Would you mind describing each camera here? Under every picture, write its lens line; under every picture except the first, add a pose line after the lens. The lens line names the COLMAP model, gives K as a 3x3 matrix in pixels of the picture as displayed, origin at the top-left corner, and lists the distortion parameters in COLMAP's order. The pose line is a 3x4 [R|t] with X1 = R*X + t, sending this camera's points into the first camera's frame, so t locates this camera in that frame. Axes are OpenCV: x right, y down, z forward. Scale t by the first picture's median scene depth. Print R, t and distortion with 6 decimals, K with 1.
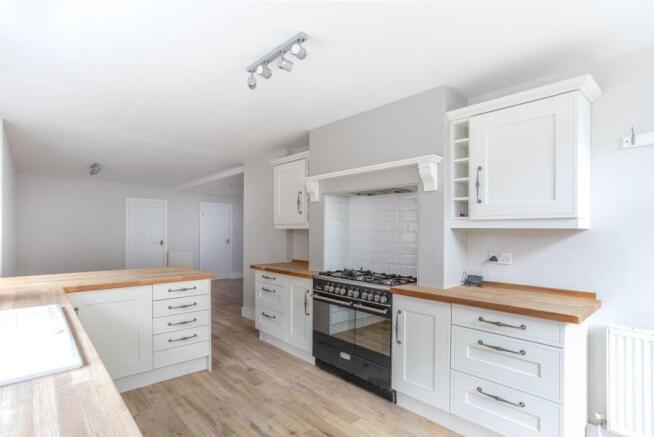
lens RADIAL K [[330.2, 0, 320.2], [0, 330.2, 234.4], [0, 0, 1]] dist [-0.001777, -0.000037]
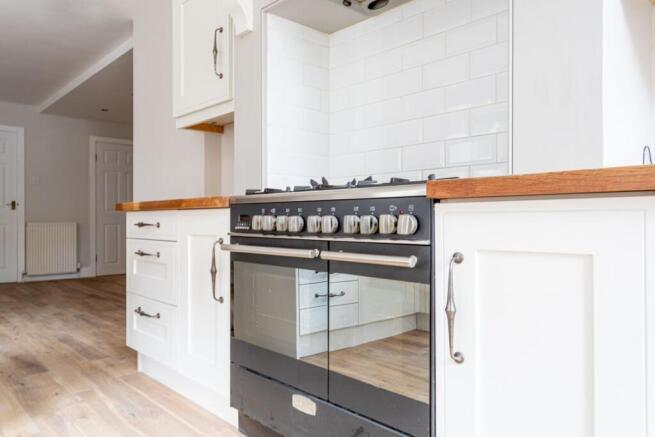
lens RADIAL K [[486.2, 0, 327.5], [0, 486.2, 218.5], [0, 0, 1]] dist [0.047339, -0.002461]
pose [[0.999936, -0.008447, 0.007464, 0.088668], [0.008554, 0.999860, -0.014389, 0.156503], [-0.007341, 0.014452, 0.999869, 0.418917]]
